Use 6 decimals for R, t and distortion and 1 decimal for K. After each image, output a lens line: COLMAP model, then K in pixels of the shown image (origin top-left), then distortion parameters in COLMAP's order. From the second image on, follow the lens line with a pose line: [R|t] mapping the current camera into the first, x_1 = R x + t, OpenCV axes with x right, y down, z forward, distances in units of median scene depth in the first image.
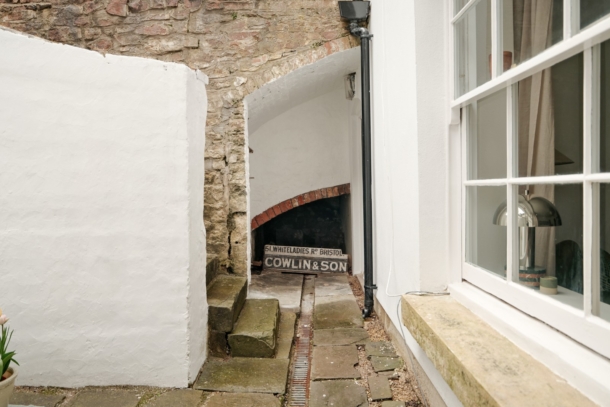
lens RADIAL K [[428.0, 0, 305.0], [0, 428.0, 203.5], [0, 0, 1]] dist [-0.002862, -0.000937]
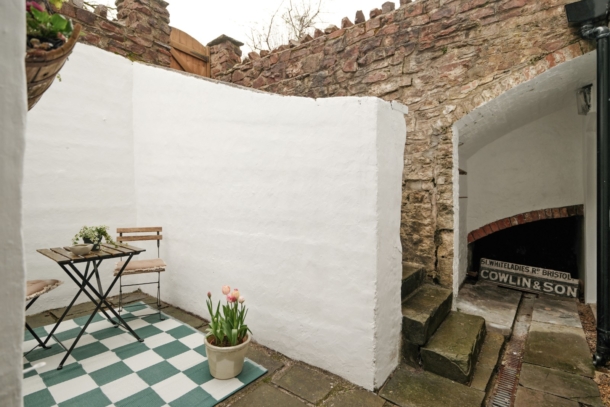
lens RADIAL K [[326.8, 0, 305.0], [0, 326.8, 201.0], [0, 0, 1]] dist [-0.001254, 0.000191]
pose [[0.818811, 0.026238, -0.573463, 0.030506], [-0.048246, 0.998566, -0.023199, -0.017105], [0.572032, 0.046663, 0.818903, 0.125651]]
